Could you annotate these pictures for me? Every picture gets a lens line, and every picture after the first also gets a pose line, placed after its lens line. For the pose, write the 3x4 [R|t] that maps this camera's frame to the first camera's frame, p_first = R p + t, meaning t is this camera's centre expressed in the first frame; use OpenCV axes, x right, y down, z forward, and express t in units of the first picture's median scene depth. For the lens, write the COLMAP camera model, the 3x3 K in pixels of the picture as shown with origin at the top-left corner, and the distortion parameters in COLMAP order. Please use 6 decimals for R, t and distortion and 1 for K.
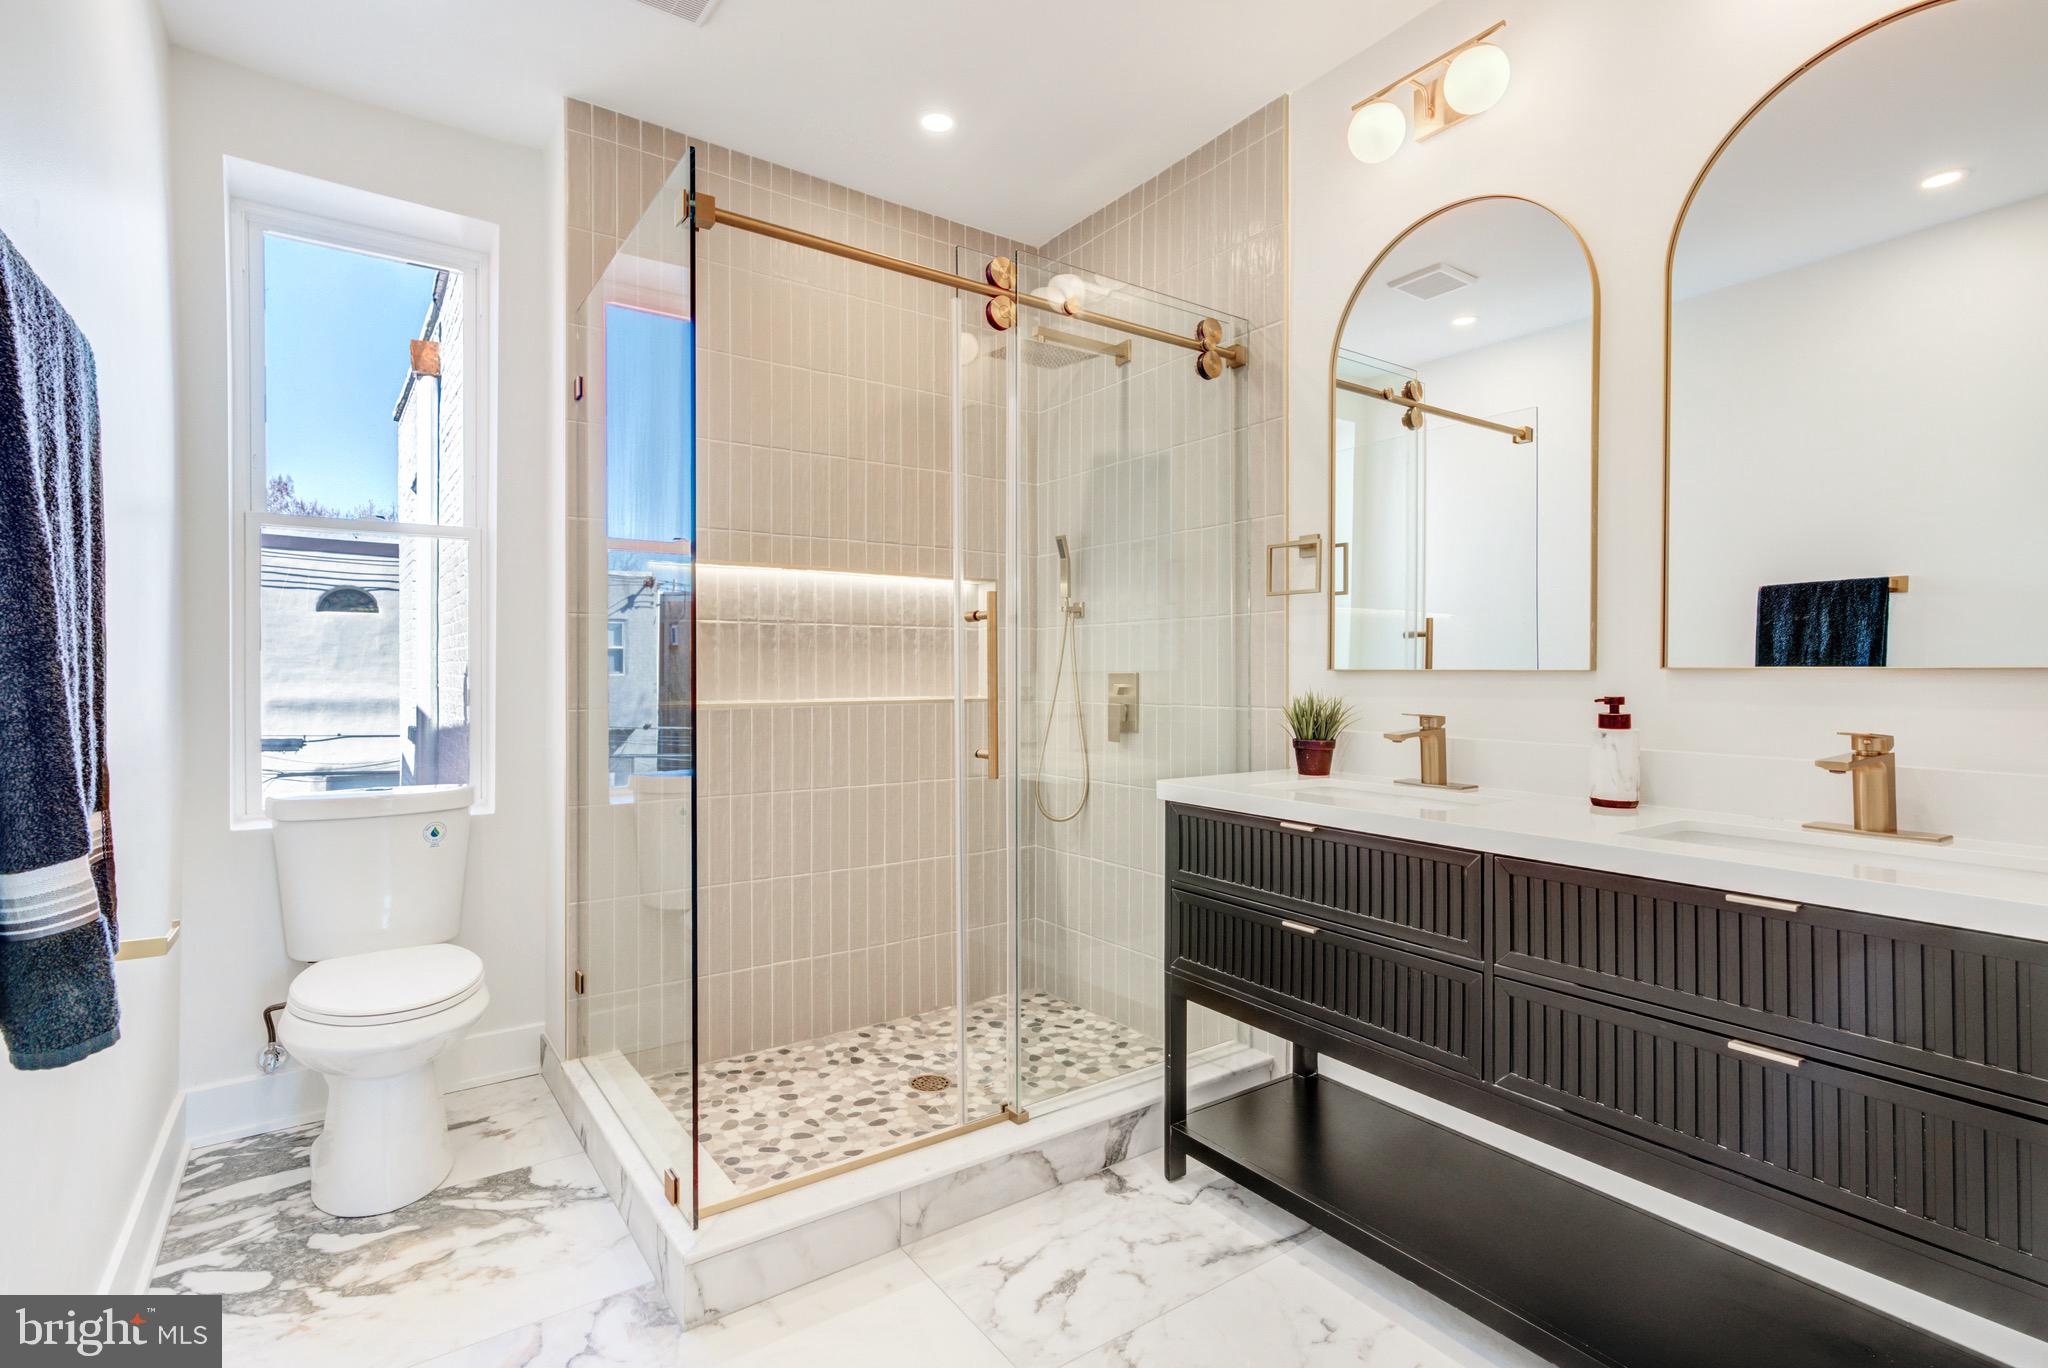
lens RADIAL K [[1005.3, 0, 1027.8], [0, 1005.3, 658.4], [0, 0, 1]] dist [-0.000195, -0.000441]
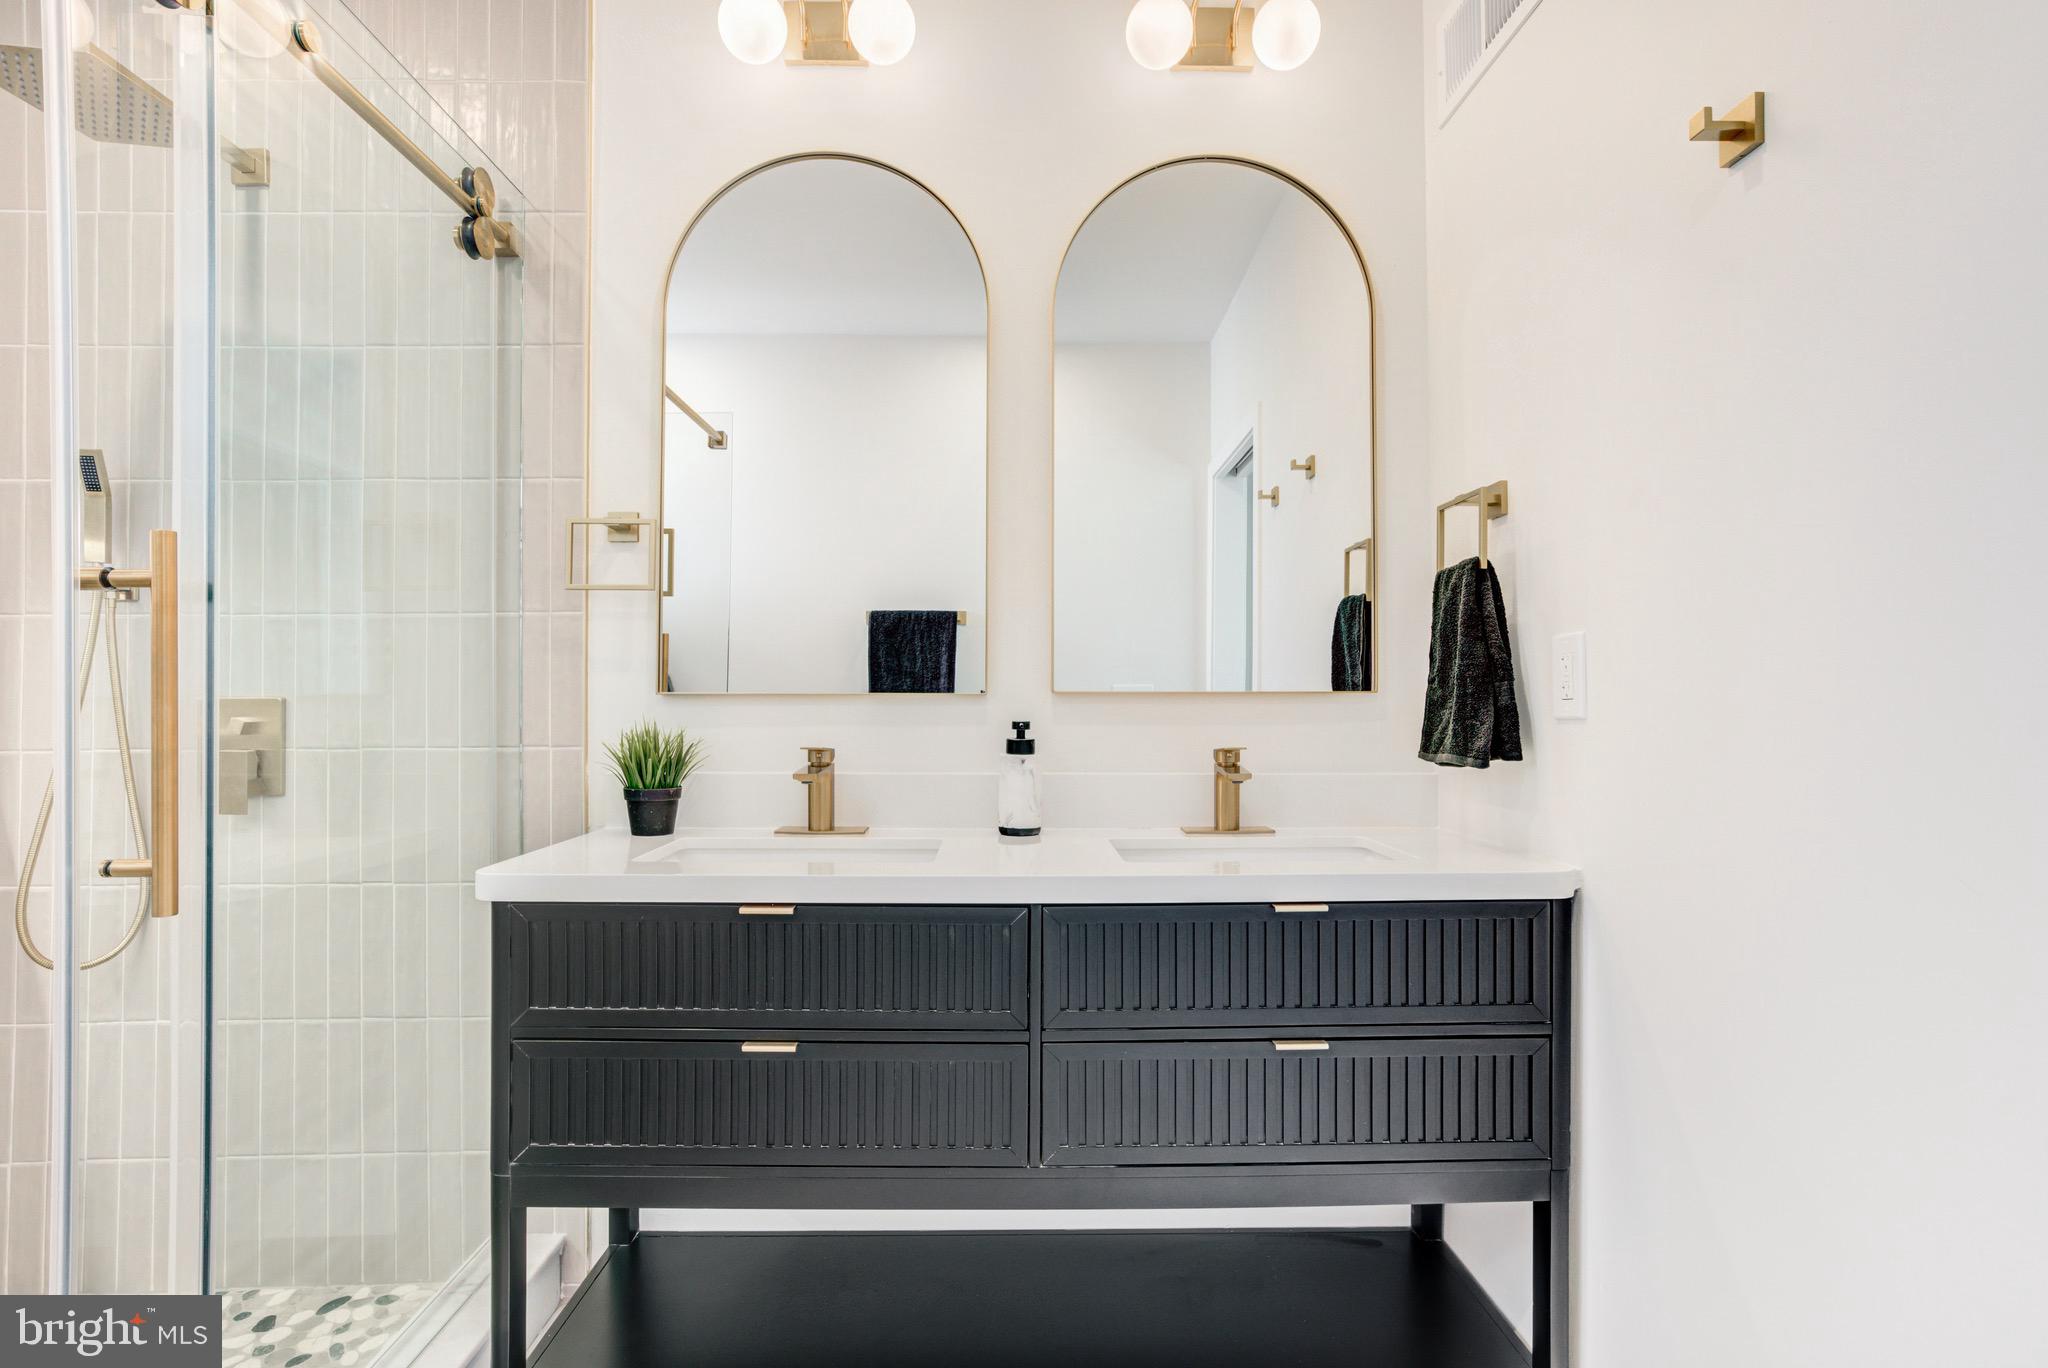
lens RADIAL K [[1039.2, 0, 1024.0], [0, 1039.2, 684.0], [0, 0, 1]] dist [-0.010353, 0.000519]
pose [[0.558576, 0.010144, 0.829391, -0.192165], [-0.009633, 0.999937, -0.005743, 0.005718], [-0.829397, -0.004782, 0.558639, 0.332186]]
